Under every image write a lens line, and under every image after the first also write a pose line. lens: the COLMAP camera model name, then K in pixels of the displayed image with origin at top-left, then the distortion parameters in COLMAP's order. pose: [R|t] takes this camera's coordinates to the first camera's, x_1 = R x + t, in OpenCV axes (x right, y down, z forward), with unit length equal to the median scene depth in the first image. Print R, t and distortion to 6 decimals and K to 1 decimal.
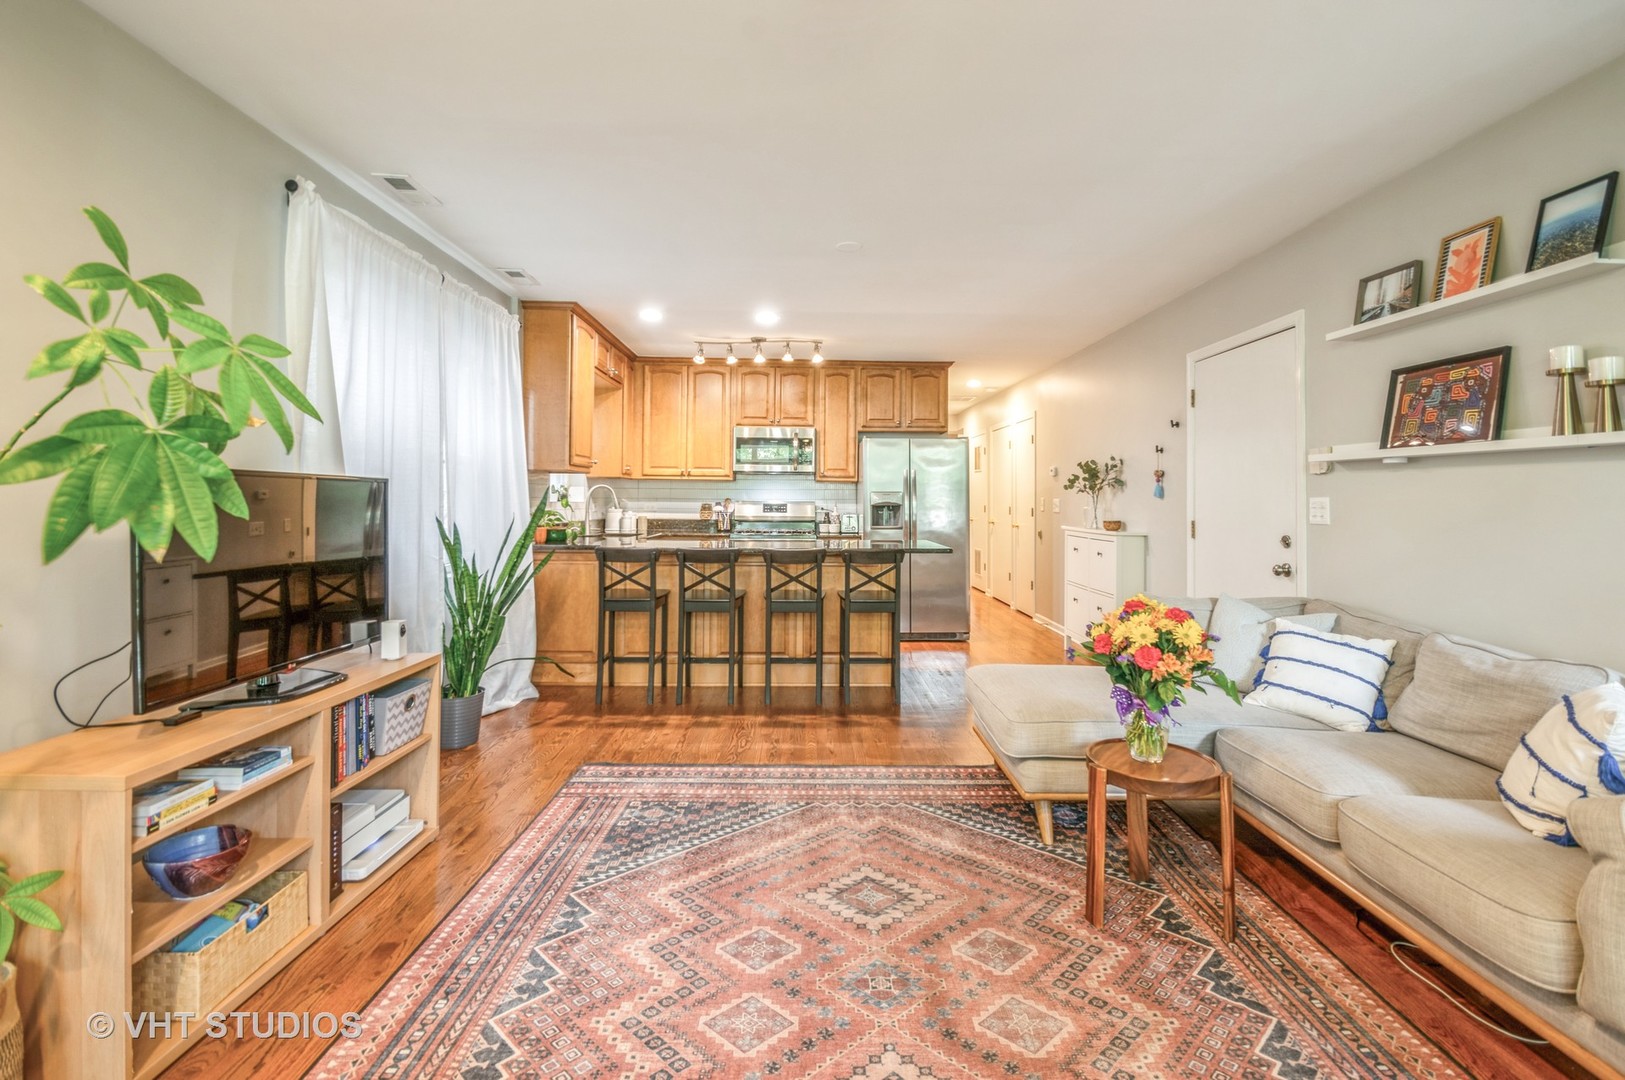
lens RADIAL K [[732.7, 0, 820.5], [0, 732.7, 481.7], [0, 0, 1]] dist [0.008183, -0.012536]
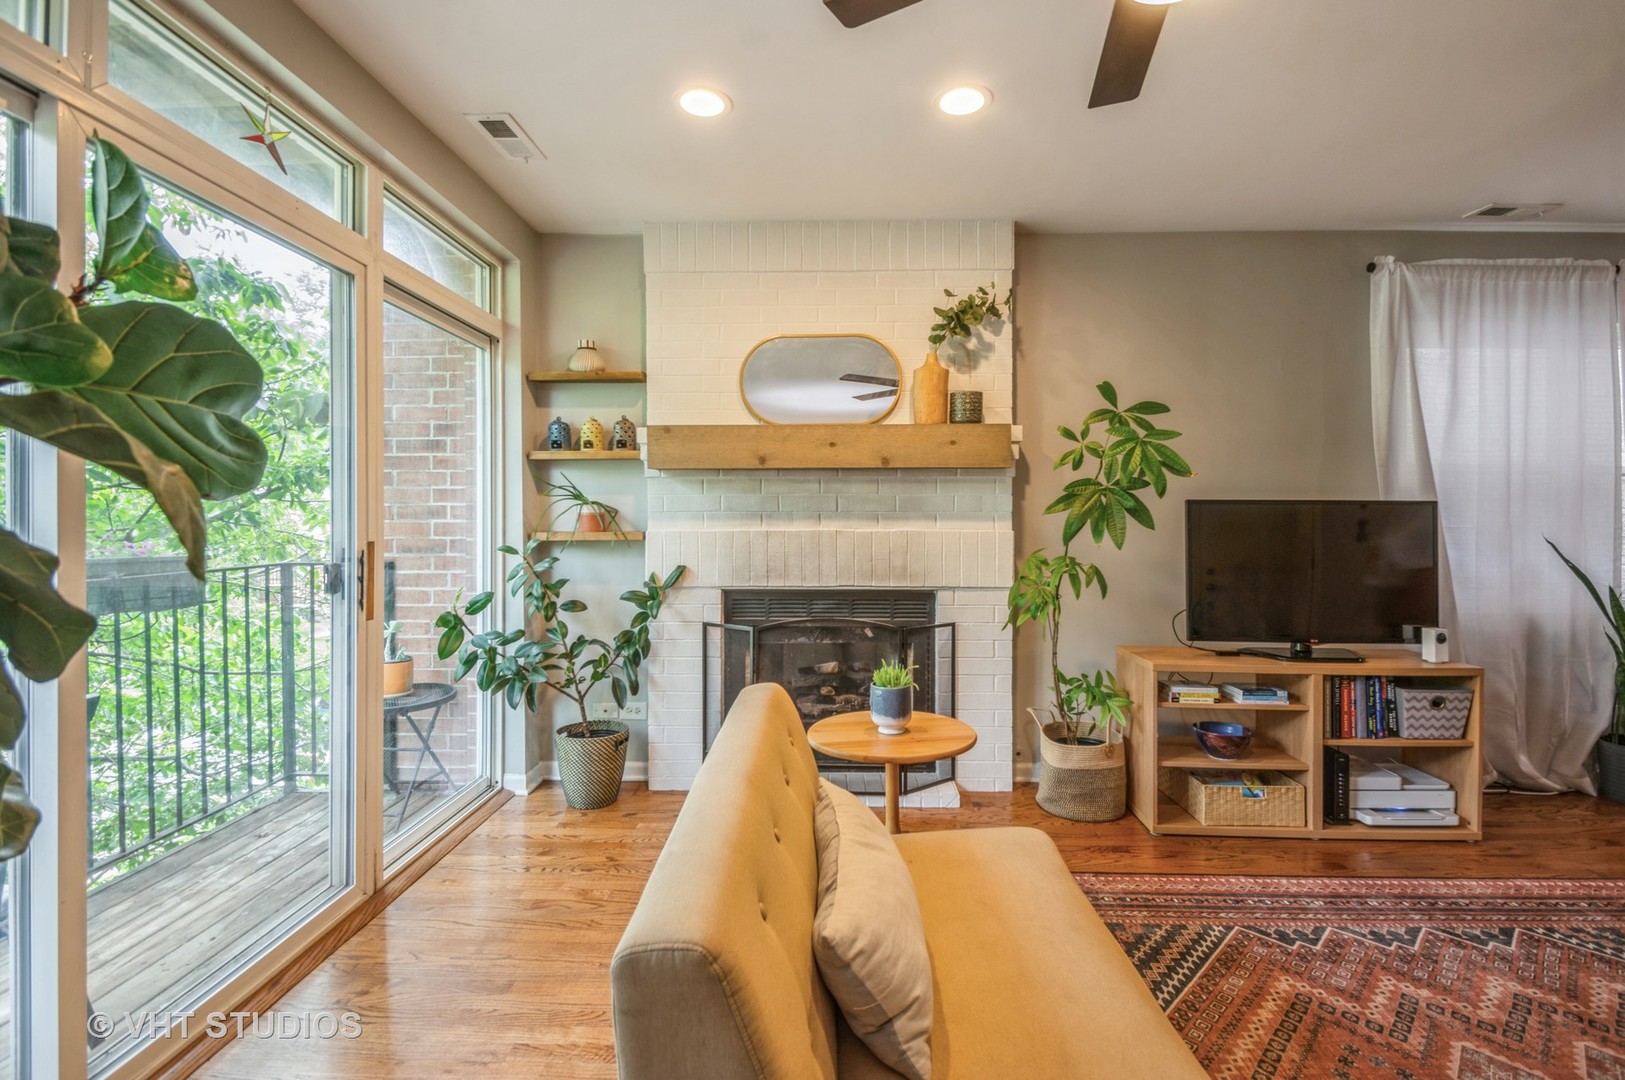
lens RADIAL K [[732.7, 0, 847.9], [0, 732.7, 515.3], [0, 0, 1]] dist [0.008183, -0.012536]
pose [[-0.028211, -0.012138, -0.999528, 0.661836], [0.024766, 0.999611, -0.012838, 0.011741], [0.999295, -0.025117, -0.027899, 0.167841]]
